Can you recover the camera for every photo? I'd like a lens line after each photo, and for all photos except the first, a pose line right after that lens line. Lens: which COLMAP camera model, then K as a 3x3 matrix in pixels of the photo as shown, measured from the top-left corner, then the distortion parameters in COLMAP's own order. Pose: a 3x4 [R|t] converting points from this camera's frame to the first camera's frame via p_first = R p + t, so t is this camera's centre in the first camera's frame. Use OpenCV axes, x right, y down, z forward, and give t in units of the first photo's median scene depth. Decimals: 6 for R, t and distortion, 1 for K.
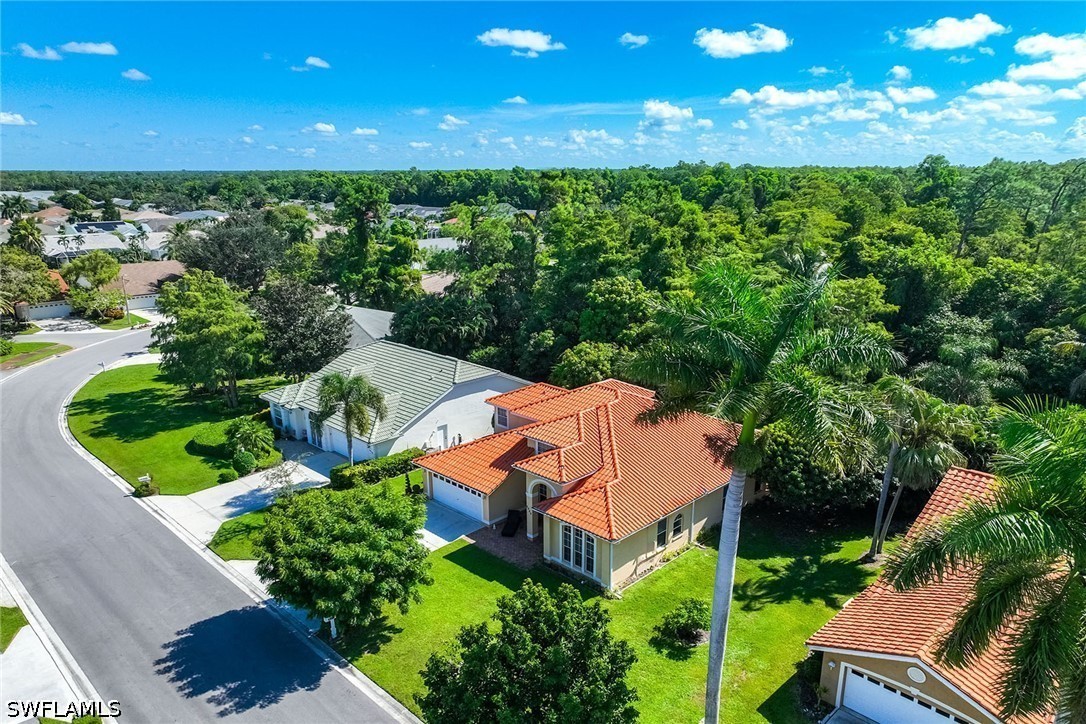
lens RADIAL K [[775.9, 0, 543.0], [0, 775.9, 362.0], [0, 0, 1]] dist [0.006462, 0.004676]
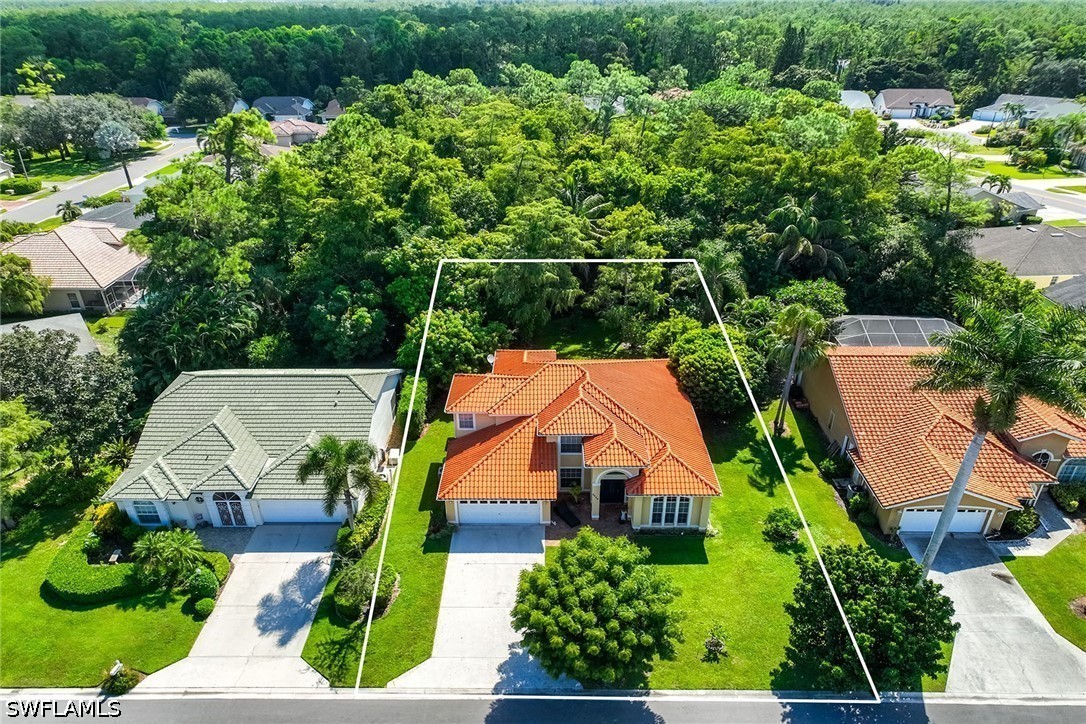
lens RADIAL K [[775.9, 0, 543.0], [0, 775.9, 362.0], [0, 0, 1]] dist [0.006462, 0.004676]
pose [[0.718262, -0.308605, 0.623589, -0.654894], [0.176326, 0.947731, 0.265923, -0.282137], [-0.673060, -0.081047, 0.735134, 0.217115]]
